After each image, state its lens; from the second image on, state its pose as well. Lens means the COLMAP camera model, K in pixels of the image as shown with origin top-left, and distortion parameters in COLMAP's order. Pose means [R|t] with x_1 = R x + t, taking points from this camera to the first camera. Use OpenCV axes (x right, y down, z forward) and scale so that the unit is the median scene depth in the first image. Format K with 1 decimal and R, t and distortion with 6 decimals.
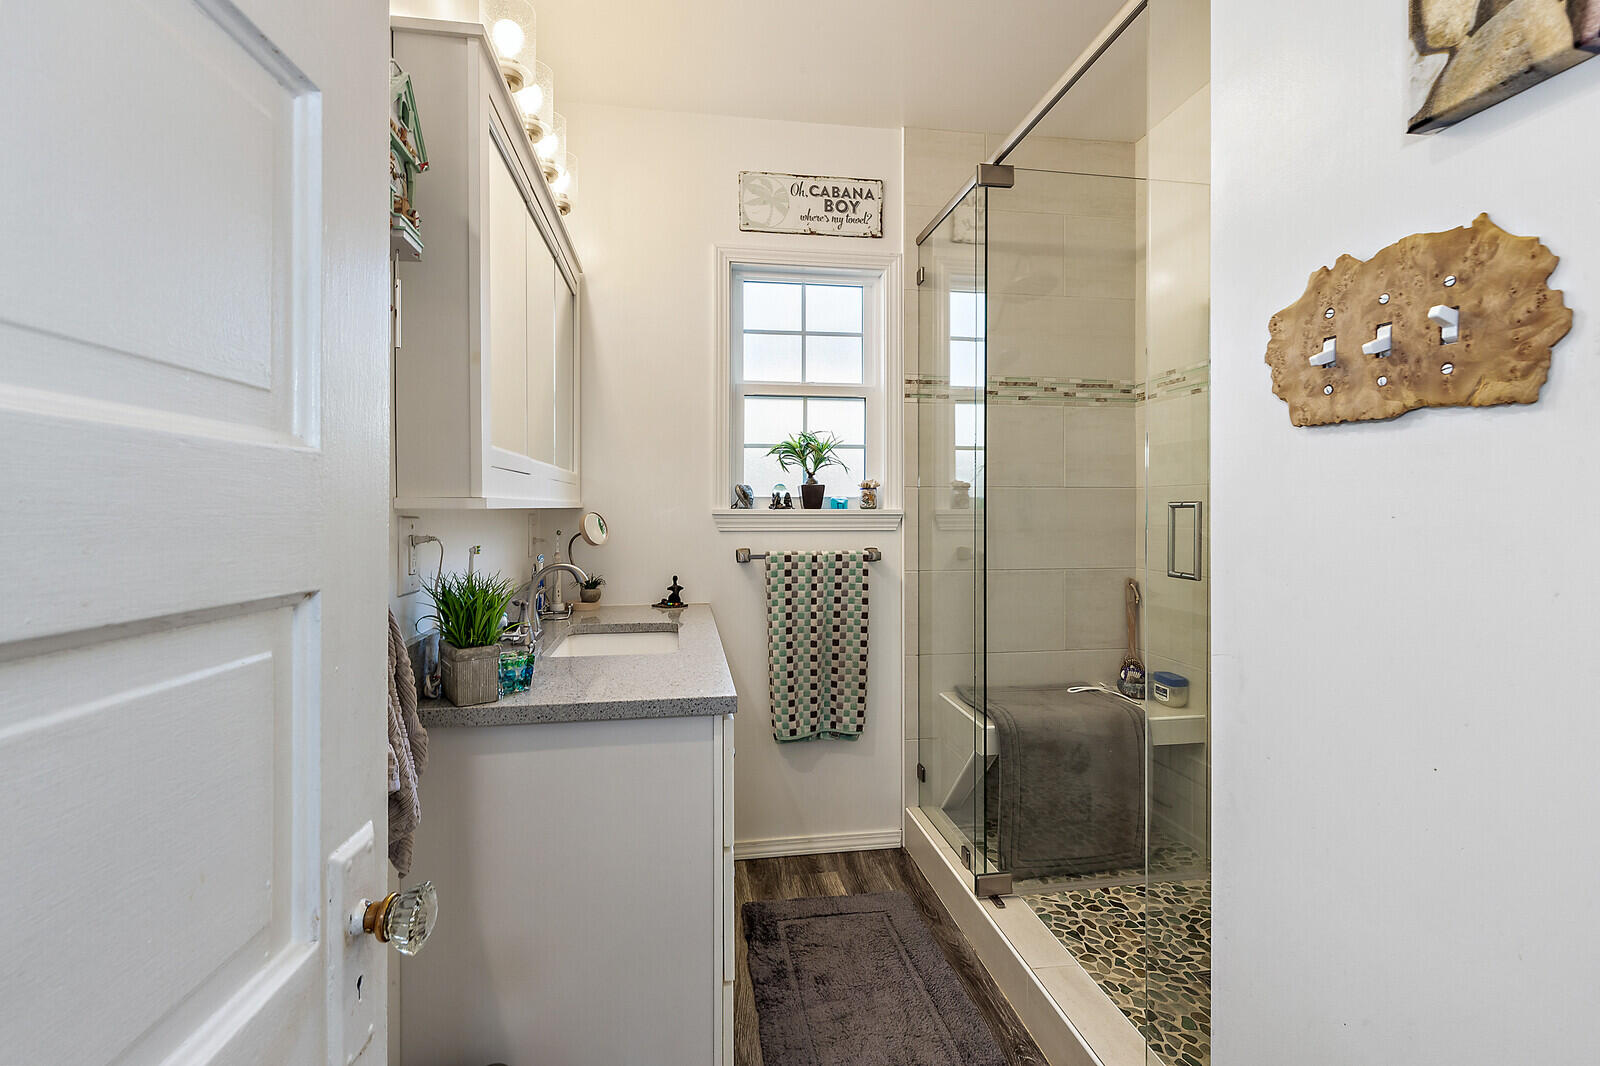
lens RADIAL K [[725.3, 0, 795.6], [0, 725.3, 525.8], [0, 0, 1]] dist [0.000699, 0.000605]
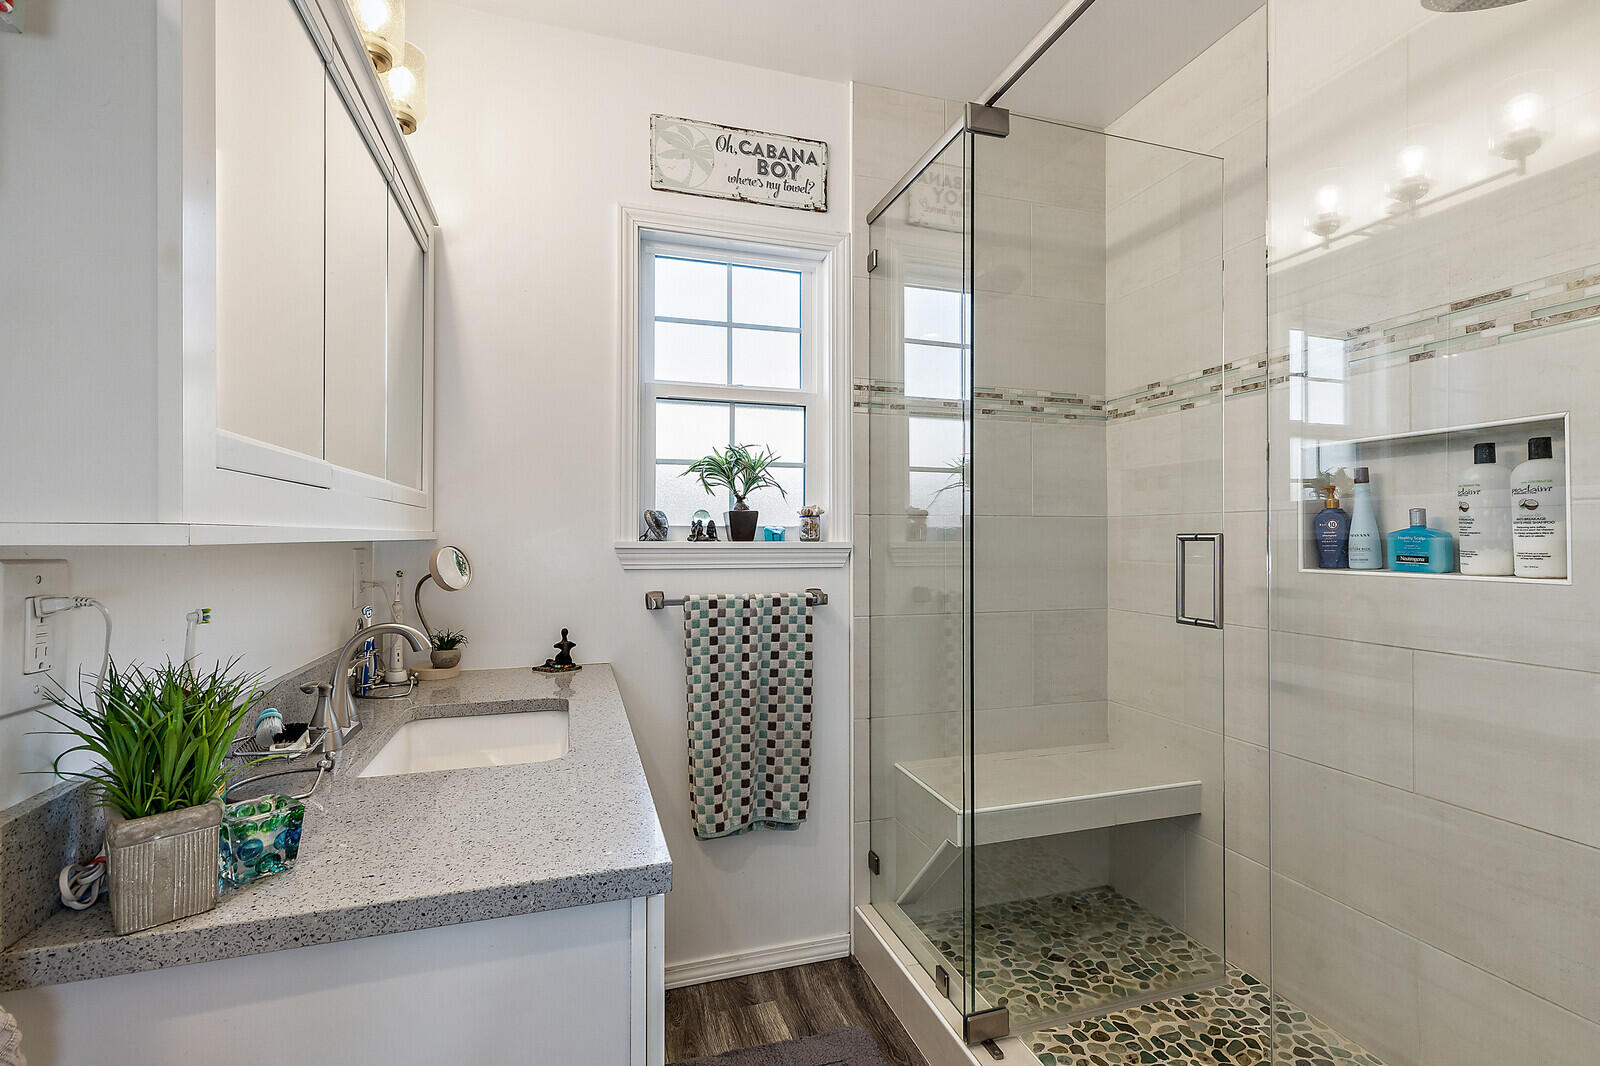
lens RADIAL K [[725.3, 0, 798.8], [0, 725.3, 540.1], [0, 0, 1]] dist [0.000699, 0.000605]
pose [[0.989149, 0.001022, 0.146910, -0.033852], [0.002104, 0.999775, -0.021124, -0.007570], [-0.146898, 0.021204, 0.988924, 0.204181]]
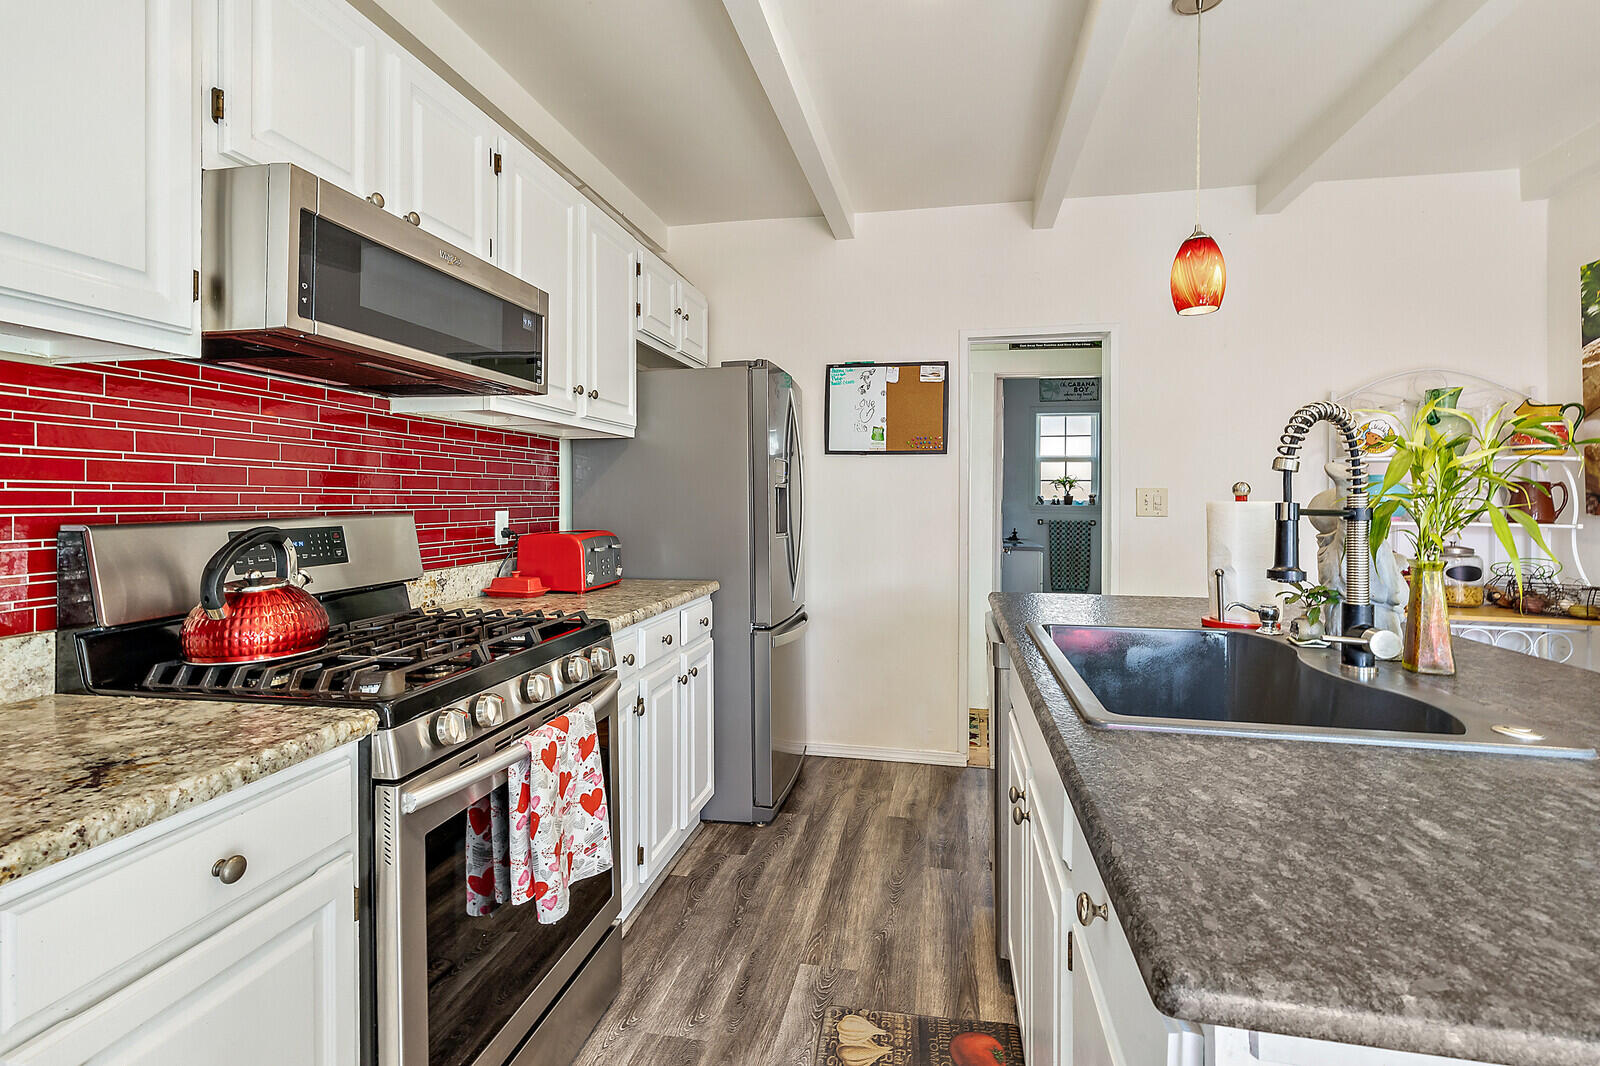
lens RADIAL K [[725.3, 0, 800.8], [0, 725.3, 516.7], [0, 0, 1]] dist [0.000699, 0.000605]
pose [[0.936916, 0.010418, -0.349399, 0.035249], [-0.012584, 0.999913, -0.003929, 0.042251], [0.349328, 0.008078, 0.936966, -1.831798]]
